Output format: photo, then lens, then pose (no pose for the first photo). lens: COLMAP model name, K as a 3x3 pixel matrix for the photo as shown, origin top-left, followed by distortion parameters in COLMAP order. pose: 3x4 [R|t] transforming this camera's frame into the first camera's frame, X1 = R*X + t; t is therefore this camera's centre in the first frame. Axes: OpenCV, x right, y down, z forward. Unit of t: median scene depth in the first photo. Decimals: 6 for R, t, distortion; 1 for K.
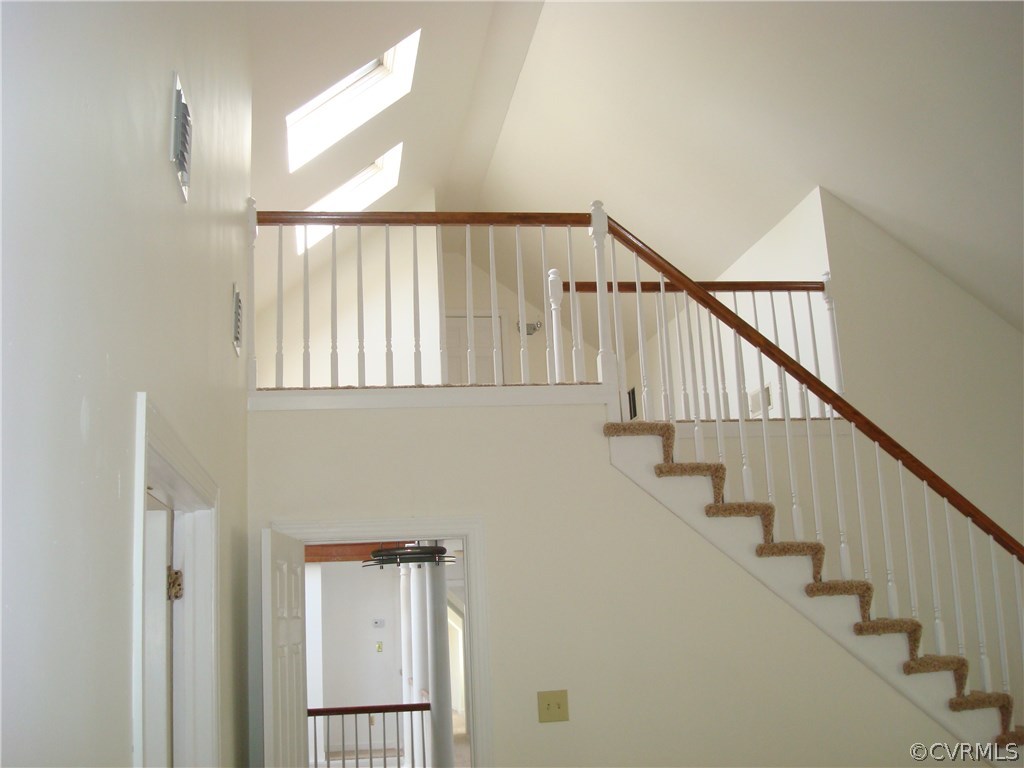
lens RADIAL K [[1073.2, 0, 512.0], [0, 1073.2, 384.0], [0, 0, 1]] dist [-0.065848, -0.149635]
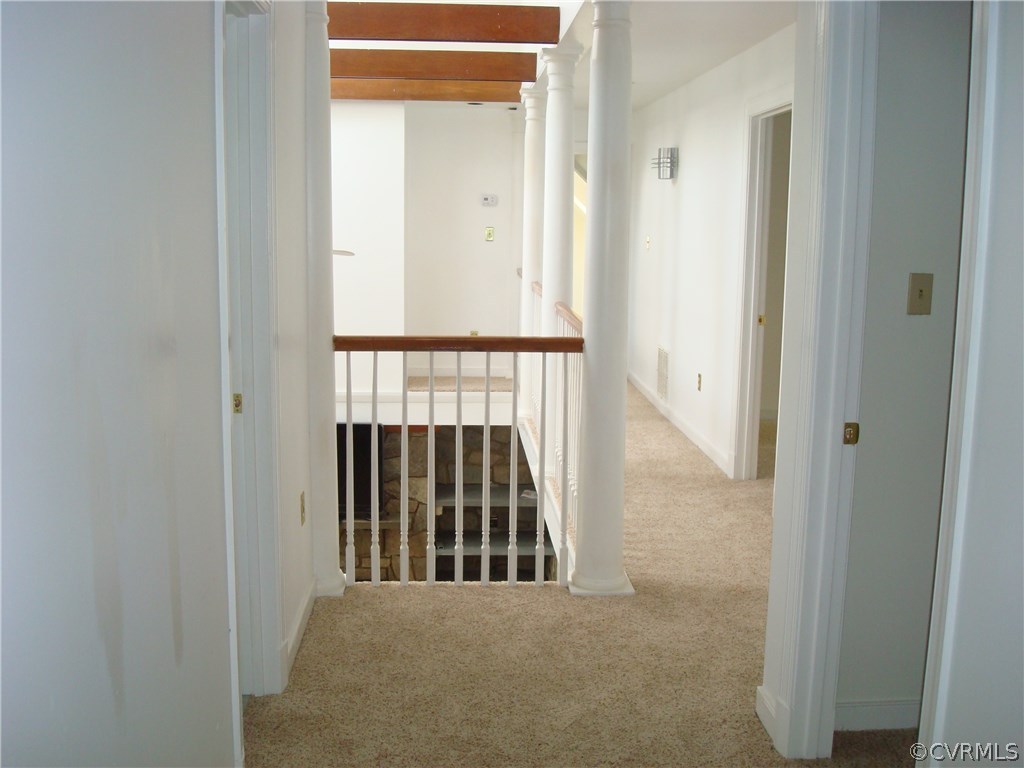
lens RADIAL K [[1073.2, 0, 512.0], [0, 1073.2, 384.0], [0, 0, 1]] dist [-0.065848, -0.149635]
pose [[0.991092, 0.068763, -0.114058, -0.048256], [-0.028406, 0.945837, 0.323397, 0.160847], [0.130118, -0.317276, 0.939364, 0.526192]]
